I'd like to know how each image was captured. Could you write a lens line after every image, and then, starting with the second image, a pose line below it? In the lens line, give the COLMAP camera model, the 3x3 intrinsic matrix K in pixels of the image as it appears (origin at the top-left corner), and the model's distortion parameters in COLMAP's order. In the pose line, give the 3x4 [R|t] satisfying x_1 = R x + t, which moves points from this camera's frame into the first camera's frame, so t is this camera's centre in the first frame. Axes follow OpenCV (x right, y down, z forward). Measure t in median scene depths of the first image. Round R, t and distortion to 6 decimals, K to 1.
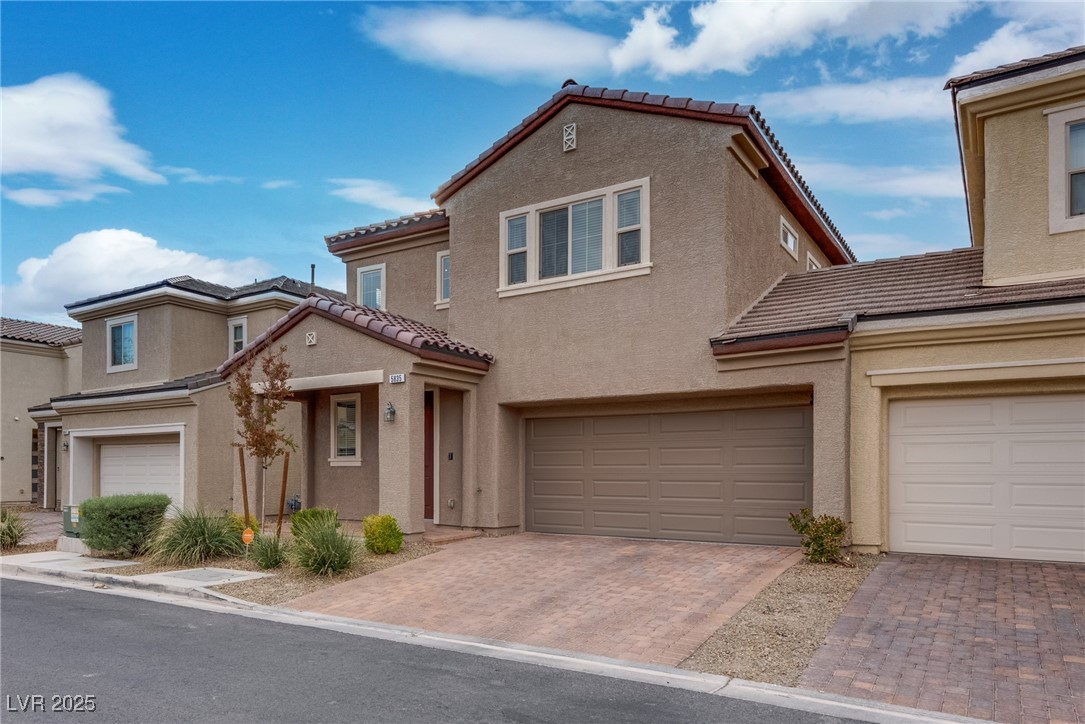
lens RADIAL K [[740.5, 0, 430.2], [0, 740.5, 362.8], [0, 0, 1]] dist [0.038268, -0.046082]
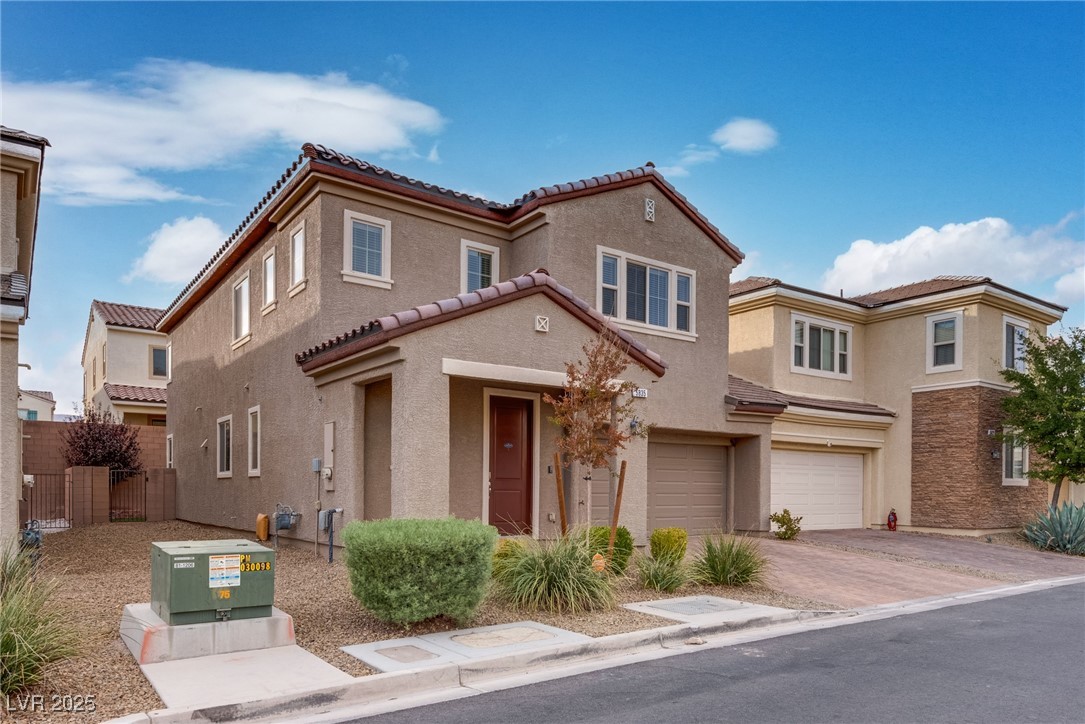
lens RADIAL K [[729.0, 0, 547.0], [0, 729.0, 393.8], [0, 0, 1]] dist [0.040000, 0.000641]
pose [[0.296275, 0.126856, 0.946641, -0.967251], [-0.146074, 0.985498, -0.086346, 0.119688], [-0.943866, -0.112697, 0.310509, 0.770639]]
